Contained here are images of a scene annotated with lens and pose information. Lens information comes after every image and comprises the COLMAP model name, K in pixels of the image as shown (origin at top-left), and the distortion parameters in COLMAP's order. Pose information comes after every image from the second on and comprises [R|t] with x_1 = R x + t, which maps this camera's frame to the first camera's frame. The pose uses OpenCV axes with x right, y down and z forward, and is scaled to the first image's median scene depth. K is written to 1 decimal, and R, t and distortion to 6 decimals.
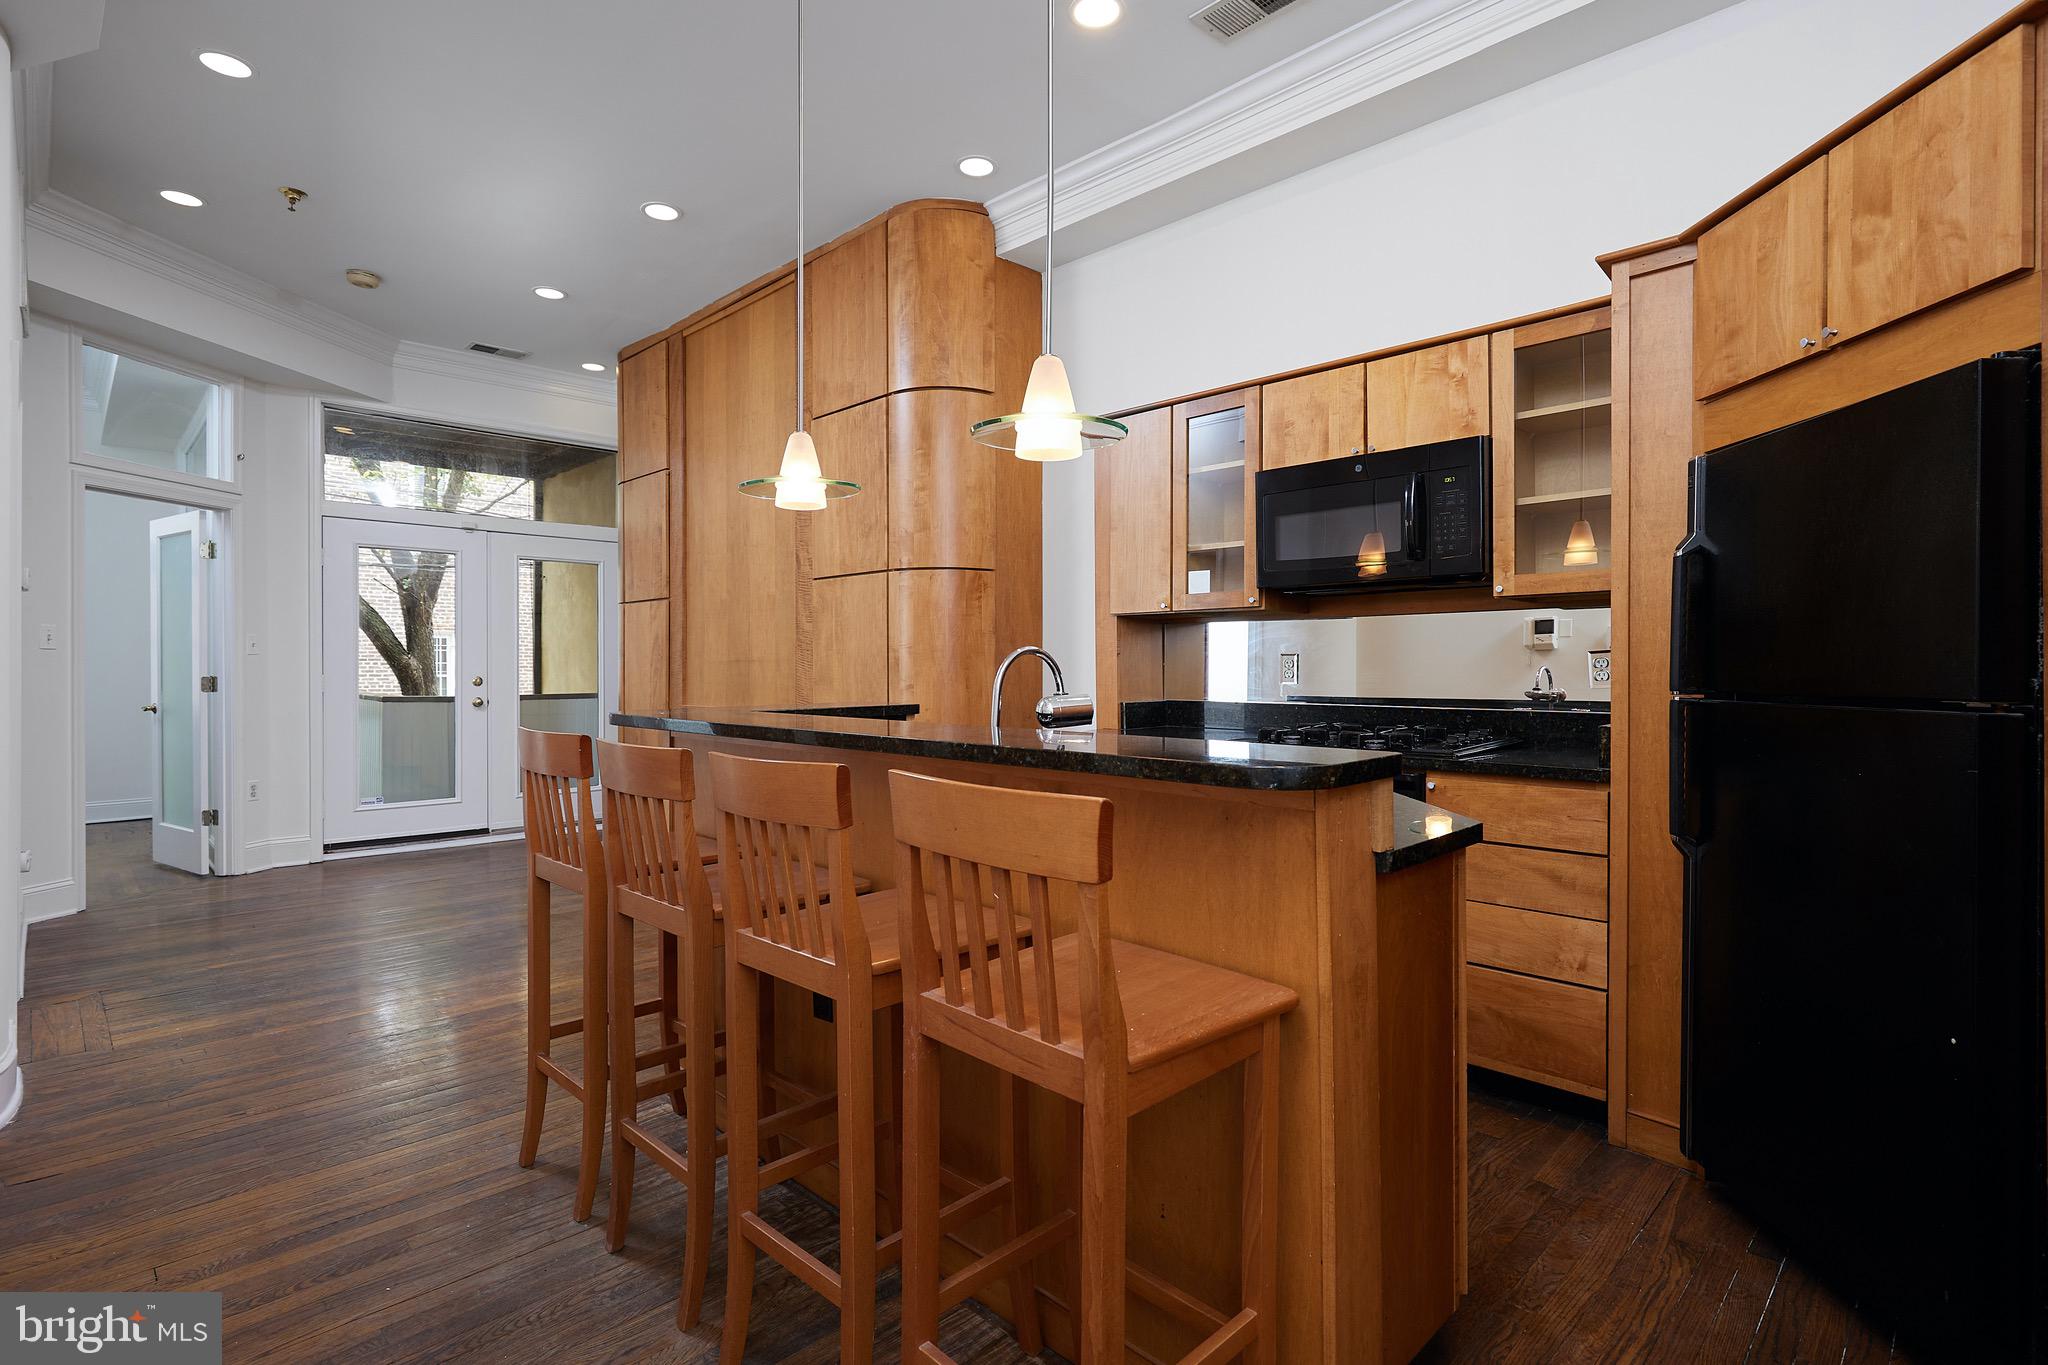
lens RADIAL K [[1004.2, 0, 1039.1], [0, 1004.2, 673.5], [0, 0, 1]] dist [0.003888, -0.000309]
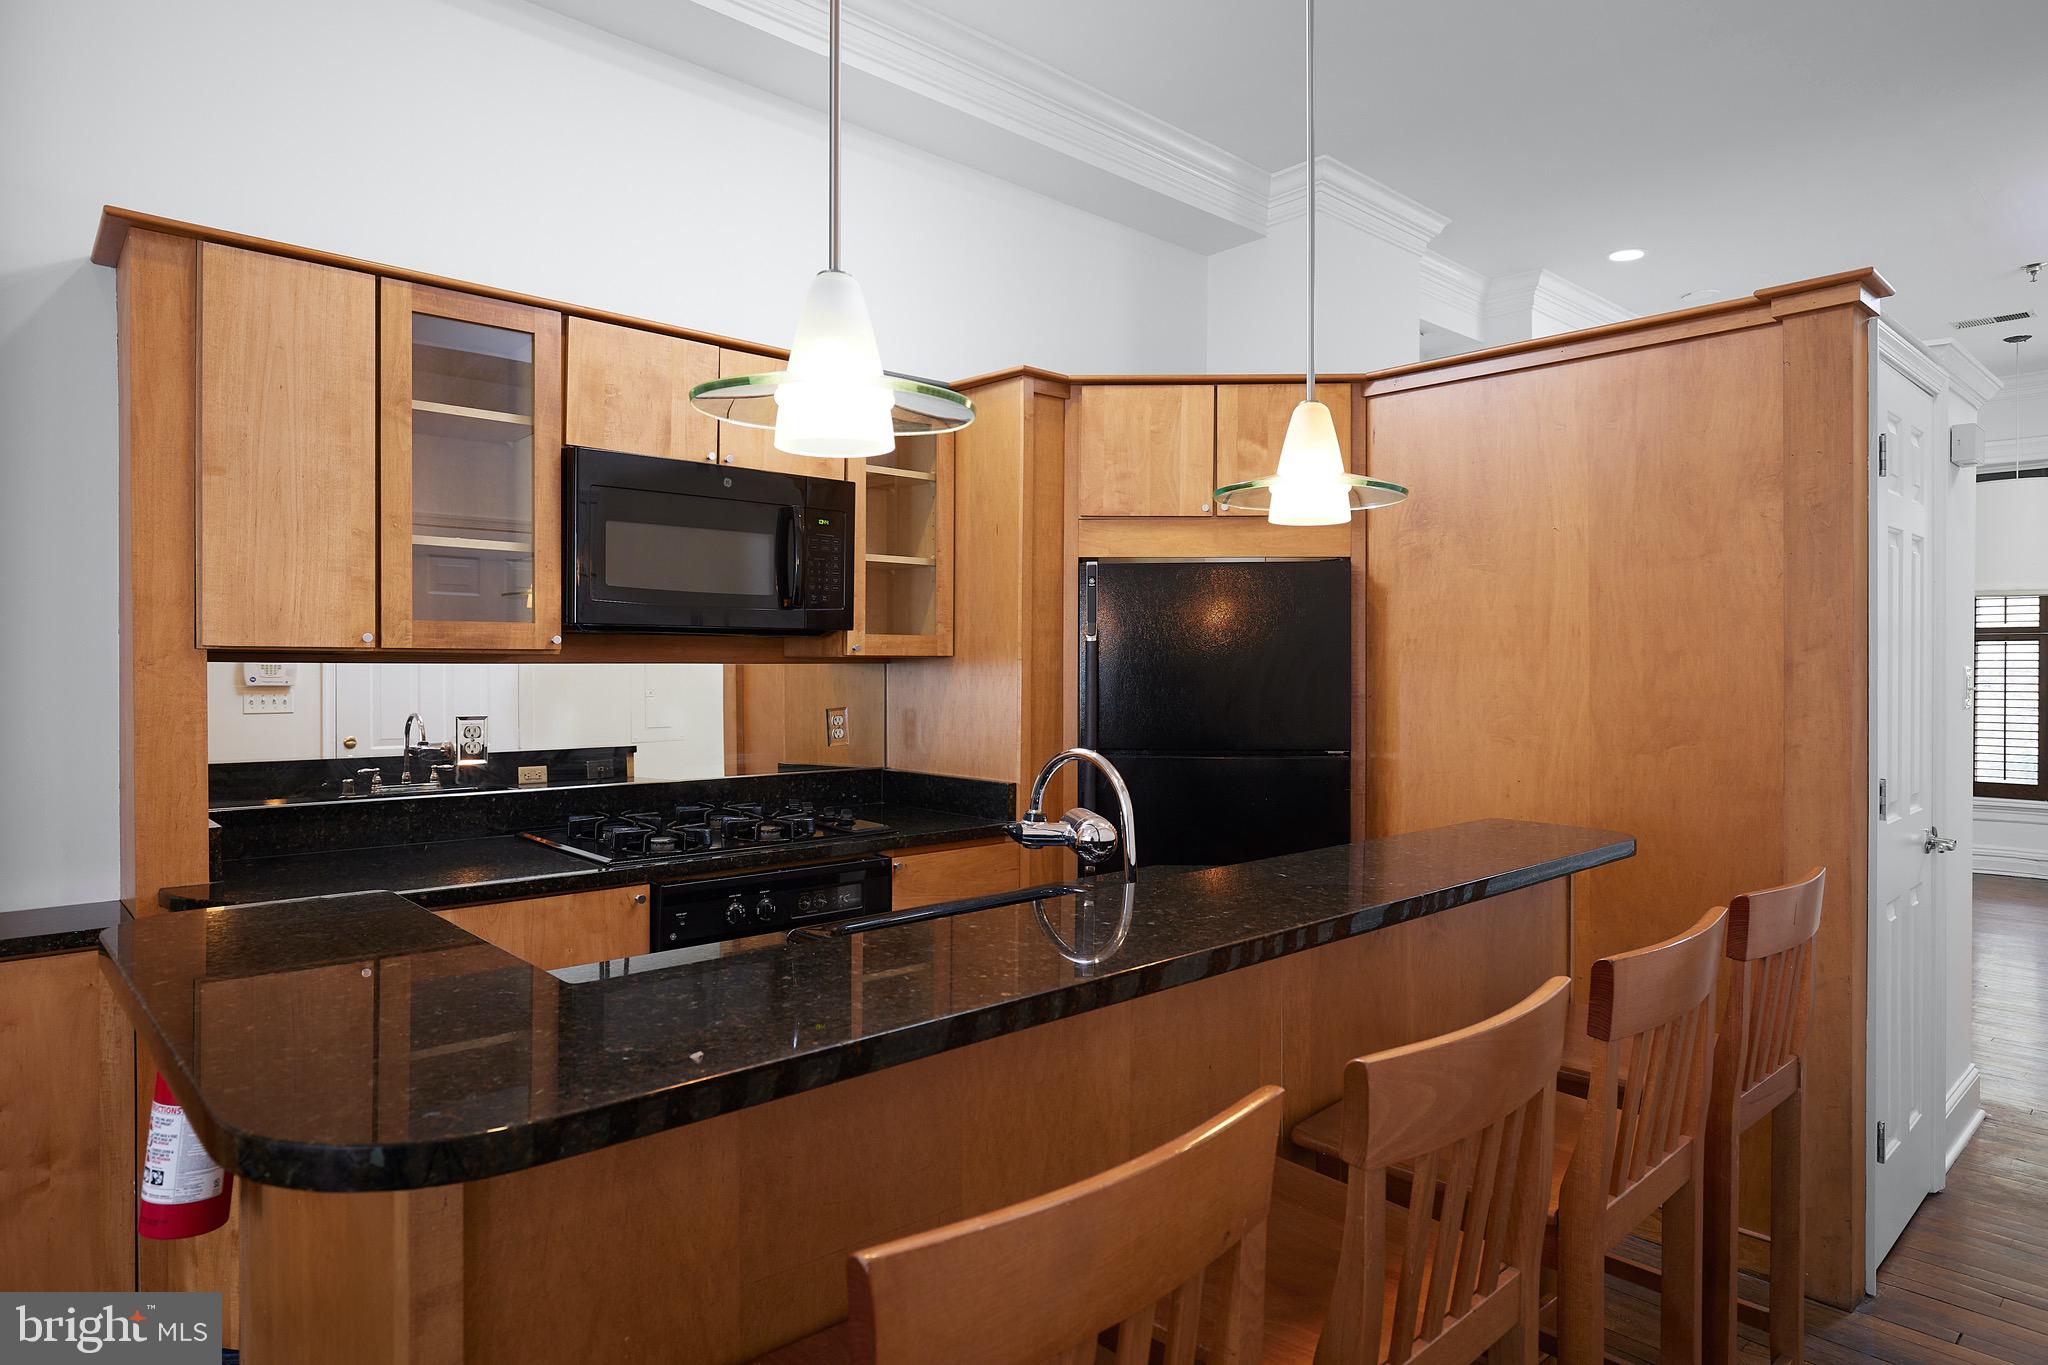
lens RADIAL K [[1199.4, 0, 1025.3], [0, 1199.4, 669.3], [0, 0, 1]] dist [-0.008927, -0.001698]
pose [[0.036062, -0.000927, 0.999349, -0.336412], [0.004015, 0.999992, 0.000783, -0.032683], [-0.999341, 0.003984, 0.036066, 0.408516]]
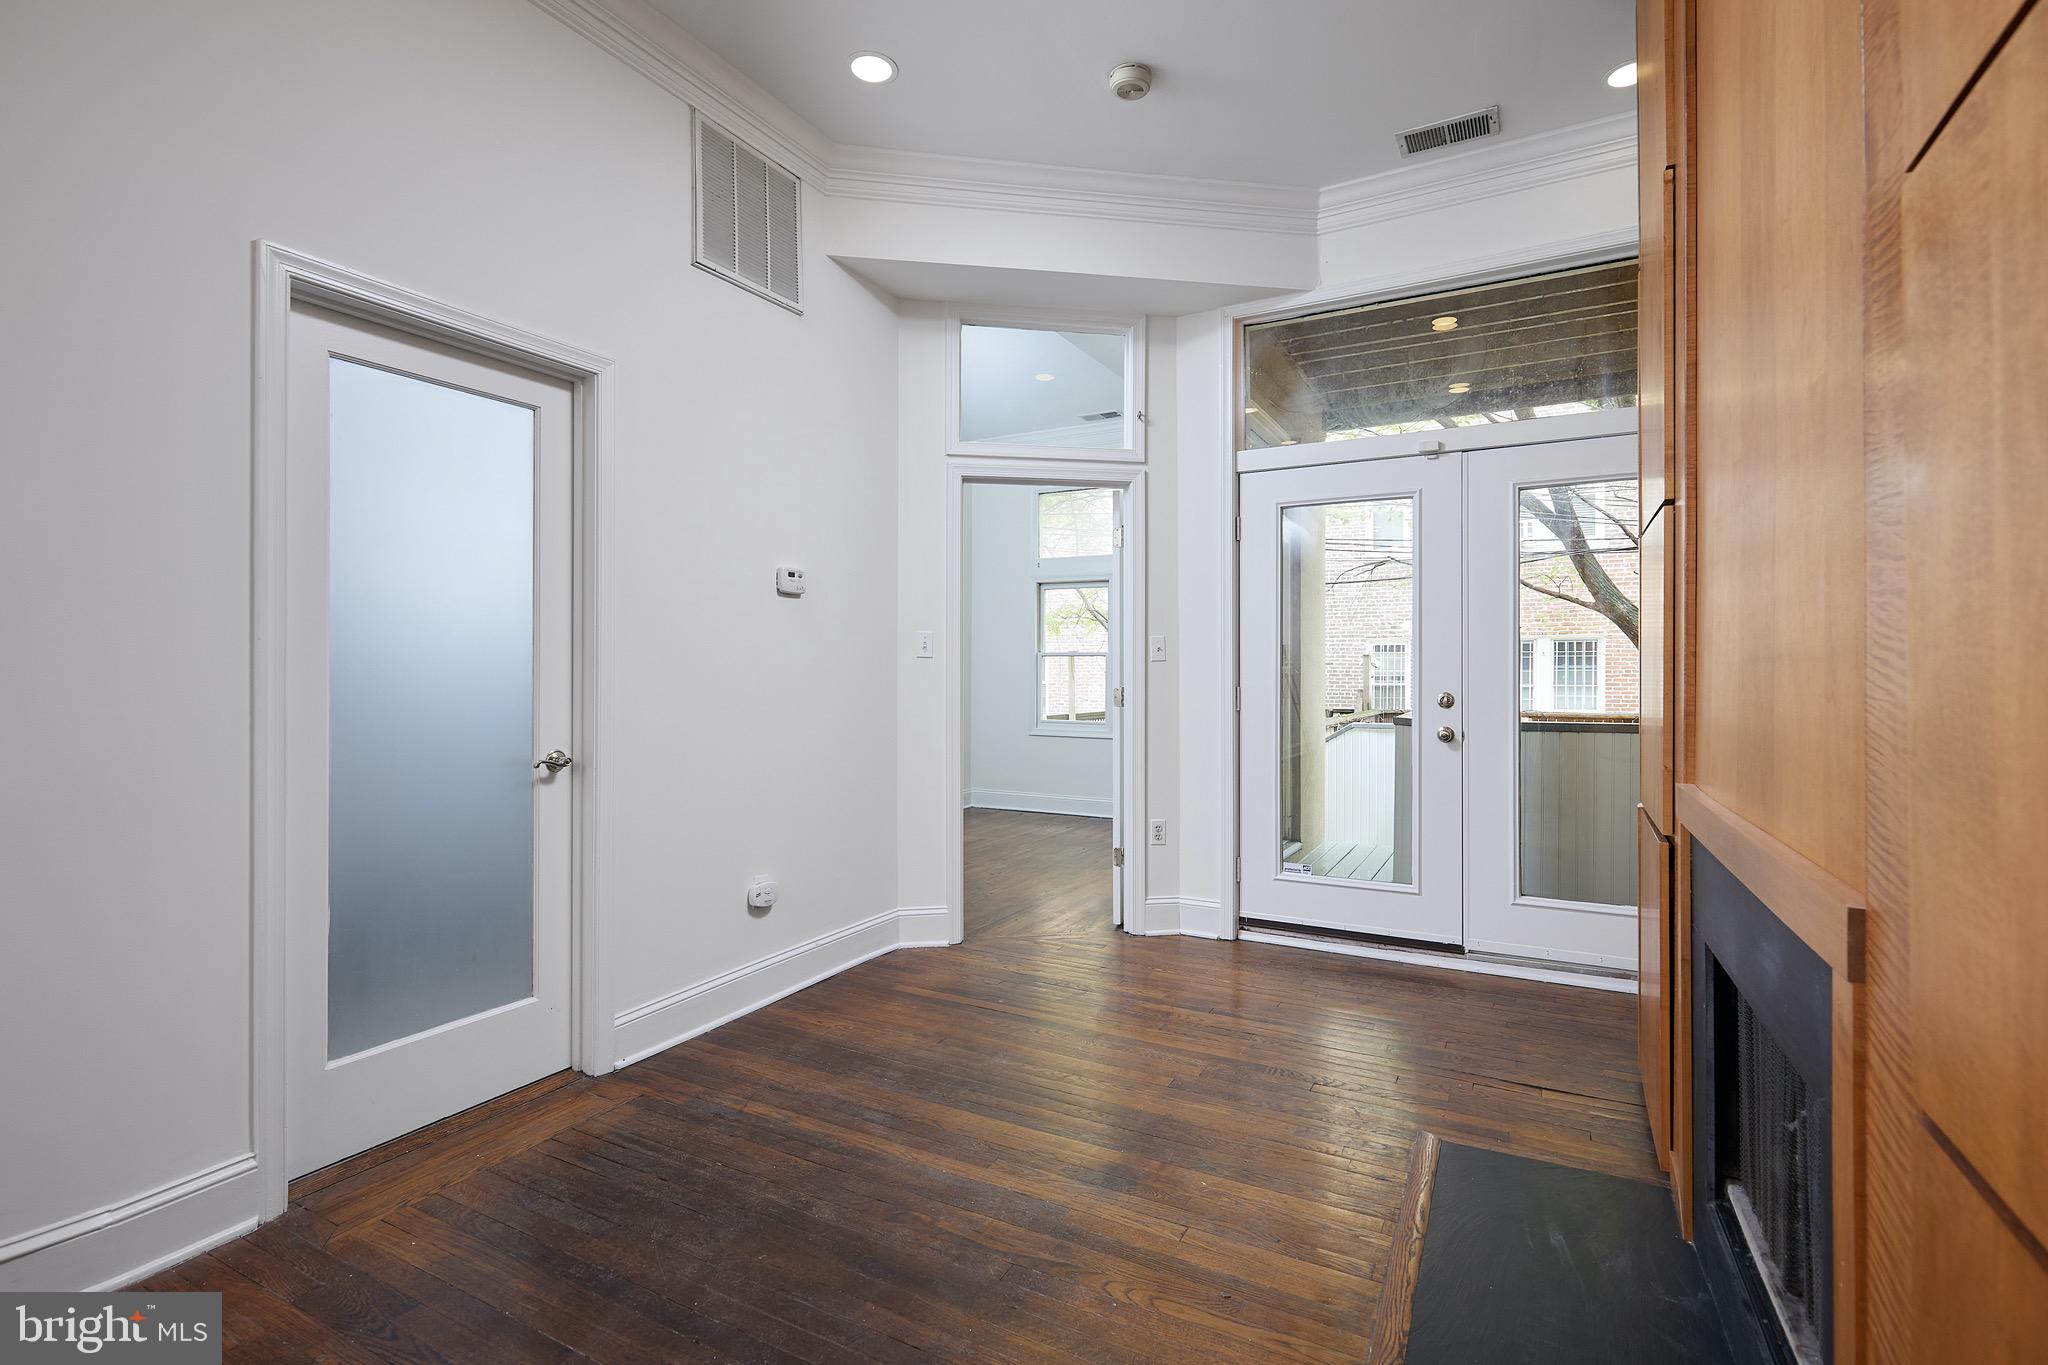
lens RADIAL K [[942.3, 0, 1017.1], [0, 942.3, 673.1], [0, 0, 1]] dist [0.000461, -0.000848]
pose [[0.280089, -0.002771, -0.959970, -0.097262], [-0.006675, 0.999966, -0.004834, -0.005001], [0.959951, 0.007762, 0.280061, 0.696677]]
